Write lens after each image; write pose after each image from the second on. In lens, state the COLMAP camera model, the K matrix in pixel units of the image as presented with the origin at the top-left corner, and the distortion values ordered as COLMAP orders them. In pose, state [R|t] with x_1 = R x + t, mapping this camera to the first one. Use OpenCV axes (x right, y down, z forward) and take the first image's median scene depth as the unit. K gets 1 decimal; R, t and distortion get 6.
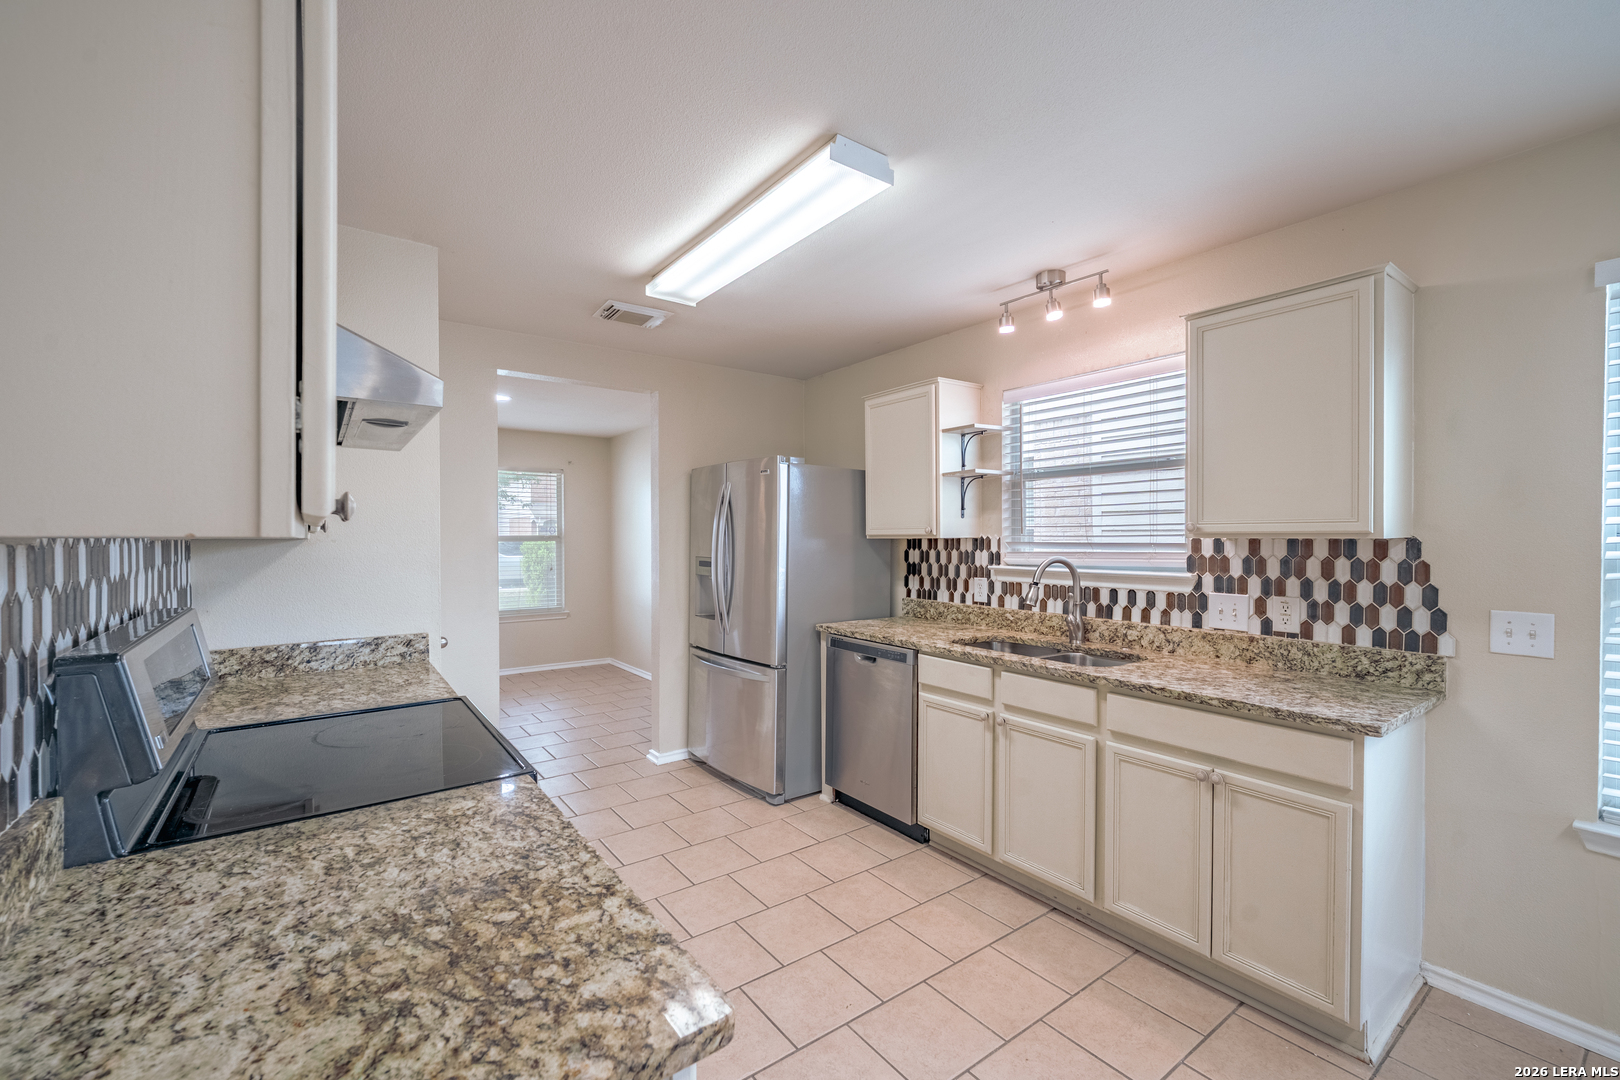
lens RADIAL K [[684.5, 0, 816.2], [0, 684.5, 543.1], [0, 0, 1]] dist [-0.002153, -0.000420]
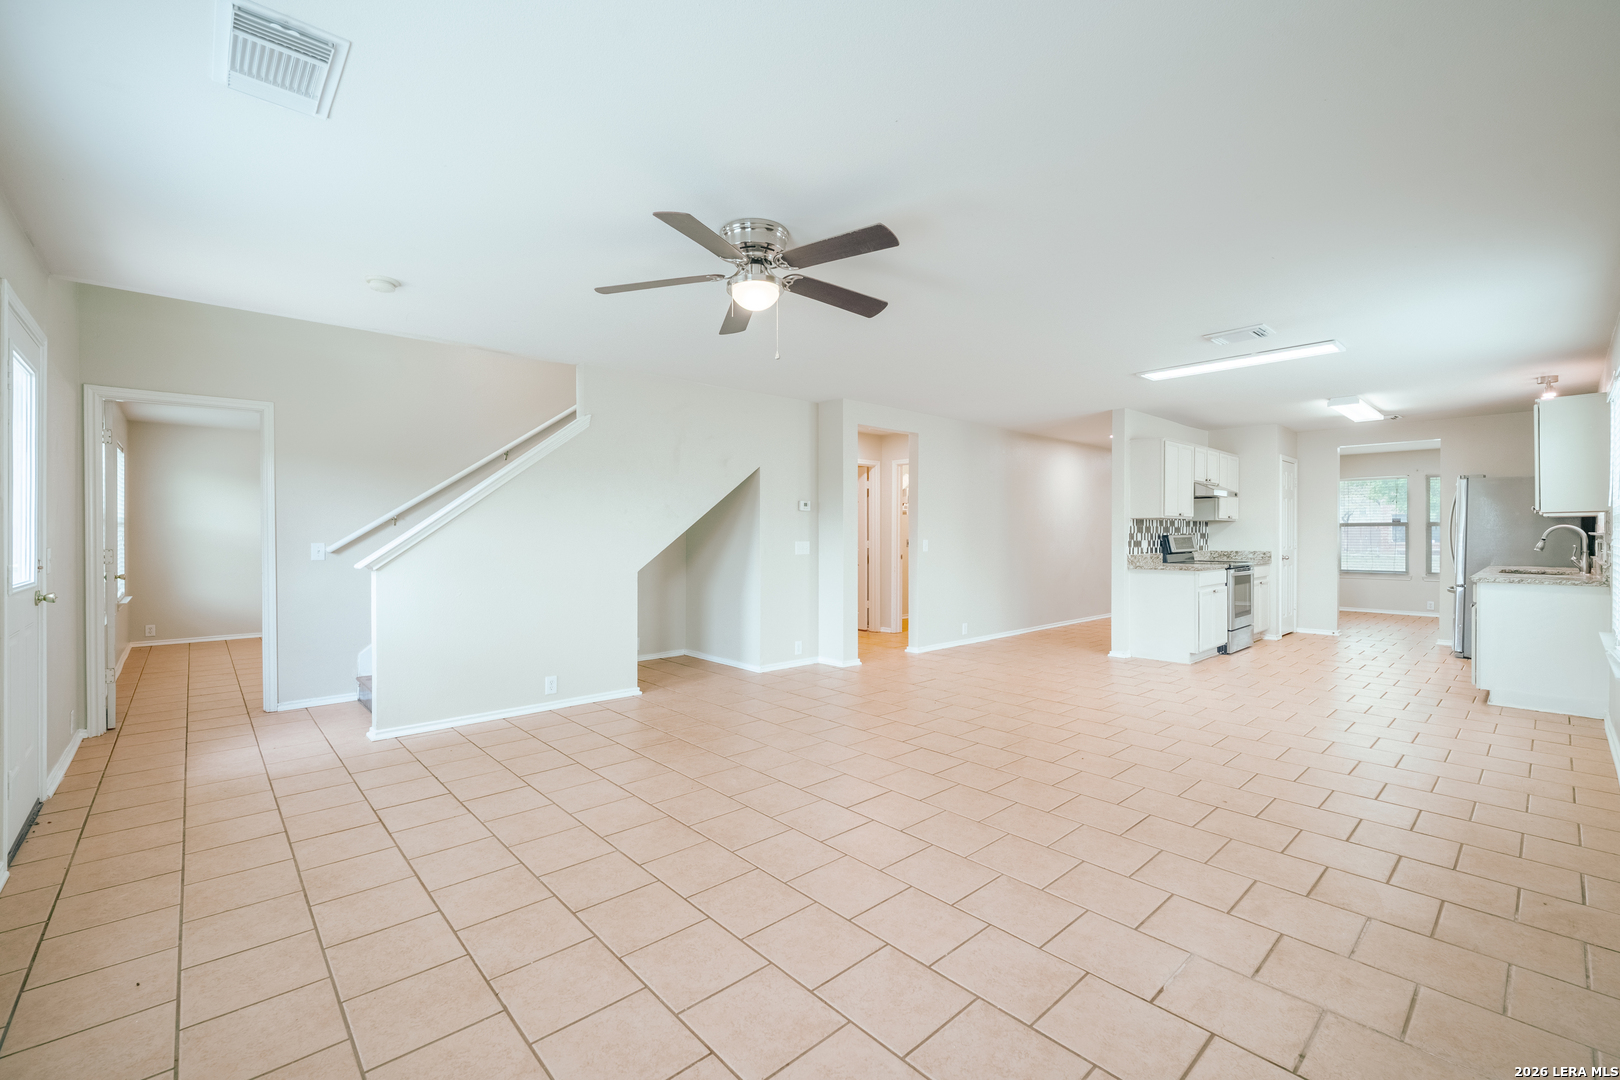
lens RADIAL K [[671.5, 0, 810.0], [0, 671.5, 540.0], [0, 0, 1]] dist [-0.000242, -0.000014]
pose [[0.105211, 0.011031, -0.994389, 2.308527], [-0.010492, 0.999895, 0.009982, 0.075249], [0.994395, 0.009383, 0.105315, -1.441039]]
